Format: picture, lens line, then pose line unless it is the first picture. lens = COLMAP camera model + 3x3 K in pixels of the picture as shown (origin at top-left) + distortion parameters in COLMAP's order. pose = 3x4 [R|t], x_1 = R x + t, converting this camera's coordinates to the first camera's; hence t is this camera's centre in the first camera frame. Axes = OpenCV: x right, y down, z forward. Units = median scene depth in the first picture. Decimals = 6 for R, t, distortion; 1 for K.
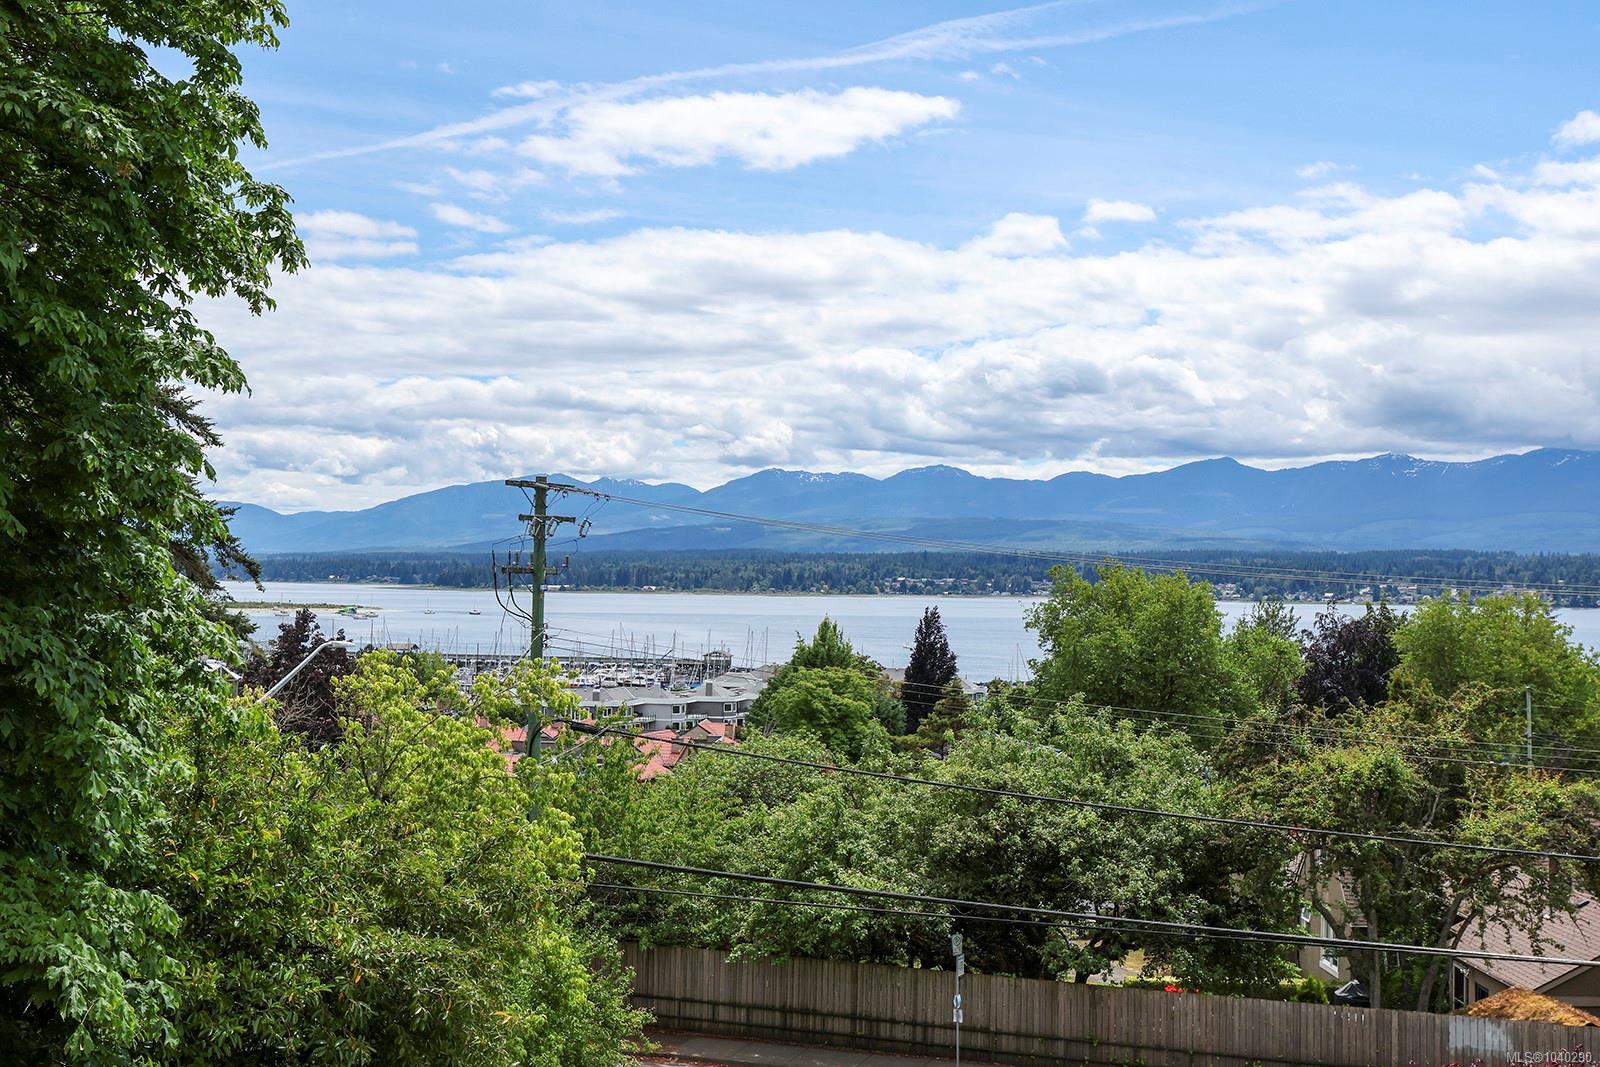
lens RADIAL K [[1867.8, 0, 838.6], [0, 1867.8, 521.0], [0, 0, 1]] dist [0.010221, 0.000000]
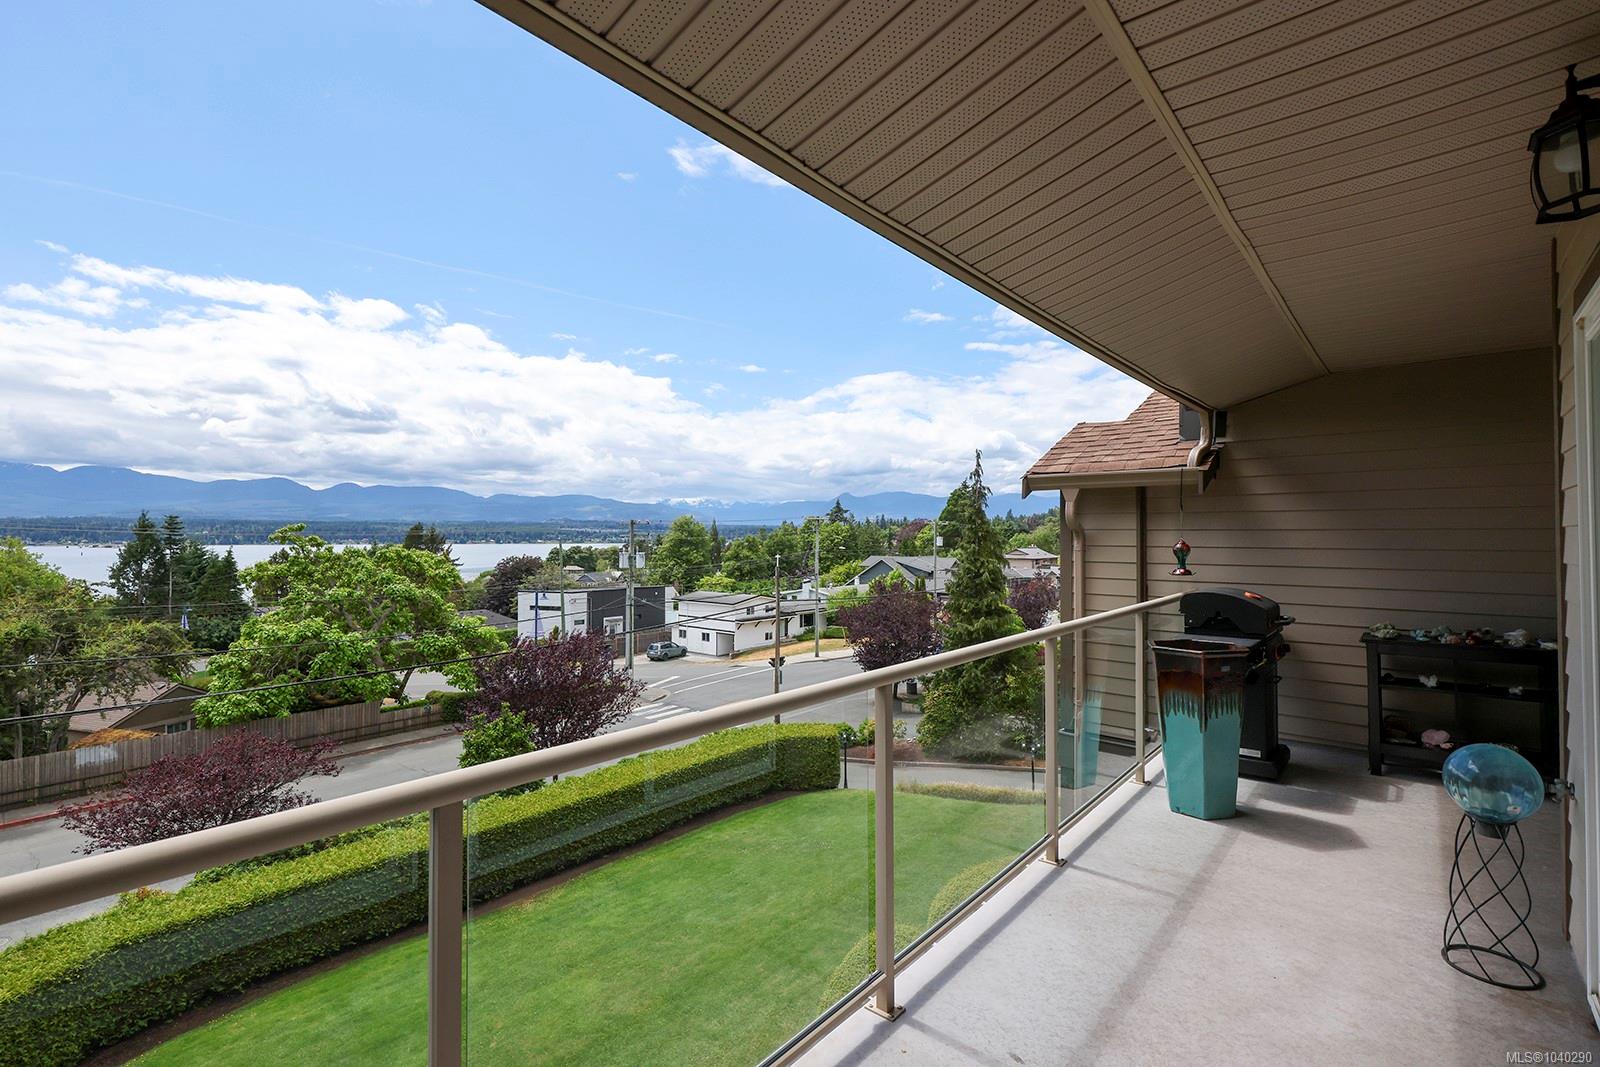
lens RADIAL K [[727.4, 0, 796.7], [0, 727.4, 534.2], [0, 0, 1]] dist [-0.001130, -0.000668]
pose [[0.339726, -0.014030, 0.940420, -0.128427], [-0.021592, 0.999509, 0.022712, 0.005164], [-0.940277, -0.028021, 0.339256, 0.037272]]
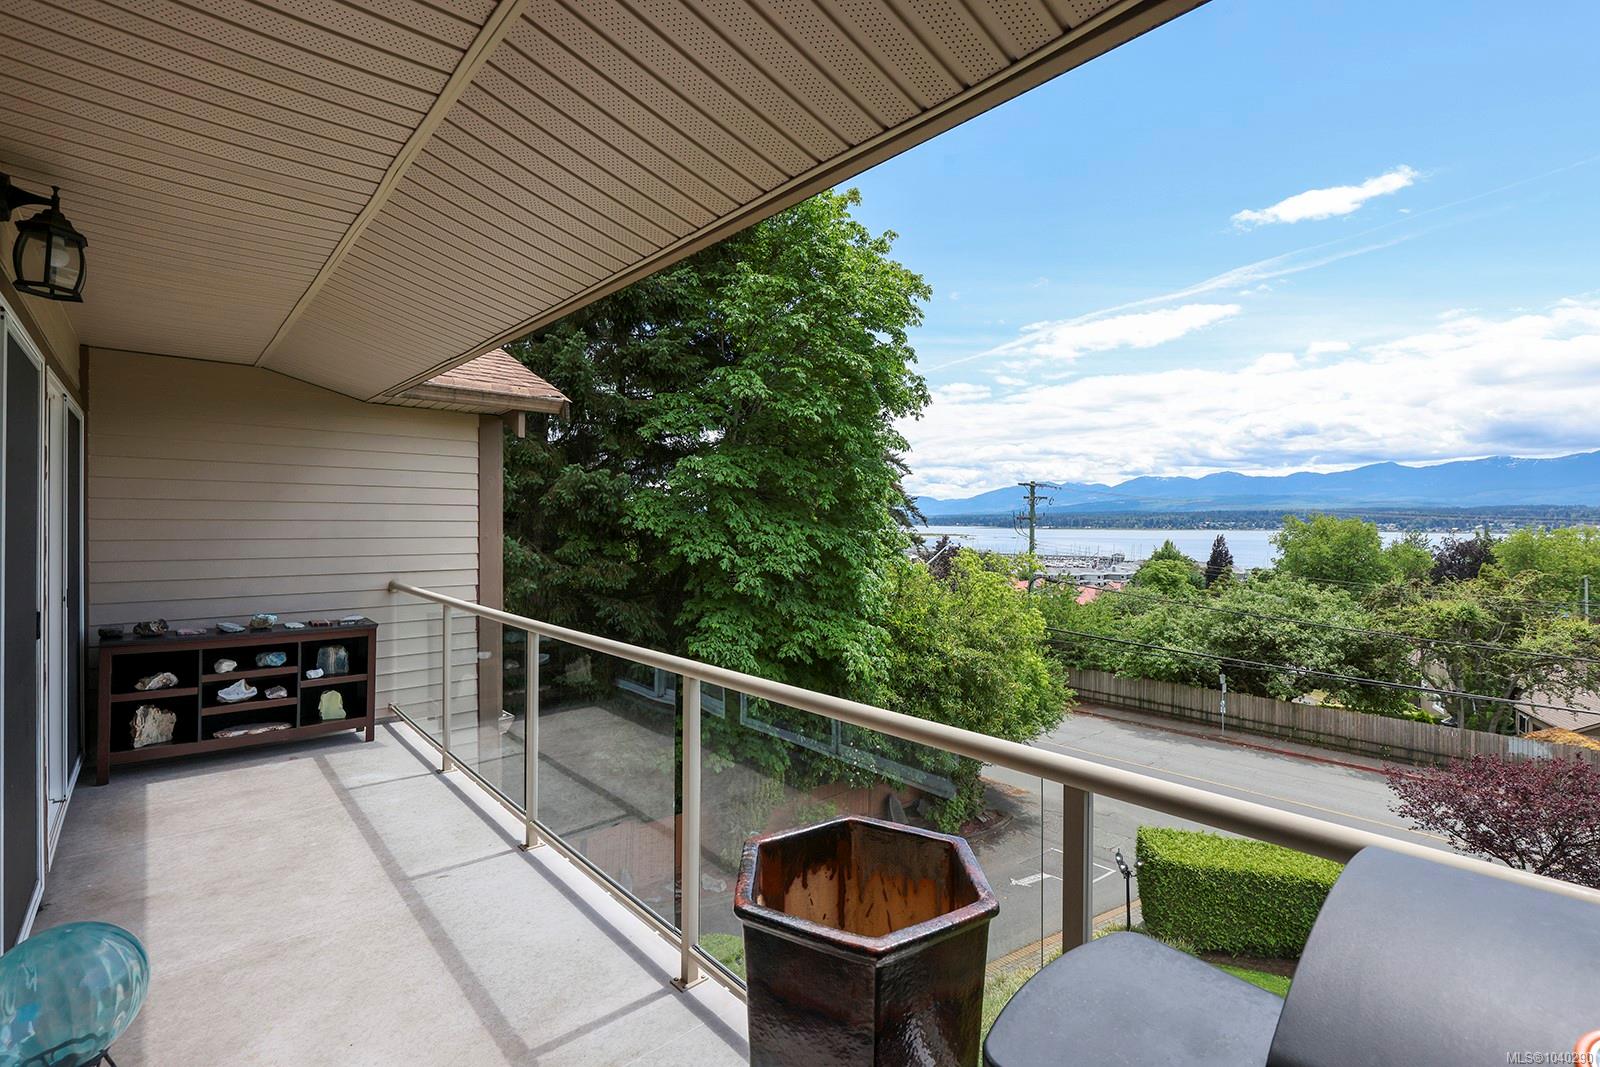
lens RADIAL K [[727.4, 0, 801.8], [0, 727.4, 525.6], [0, 0, 1]] dist [-0.001130, -0.000668]
pose [[0.887795, -0.008084, -0.460167, 0.016157], [0.022557, 0.999408, 0.025963, 0.003880], [0.459685, -0.033430, 0.887453, -0.019661]]
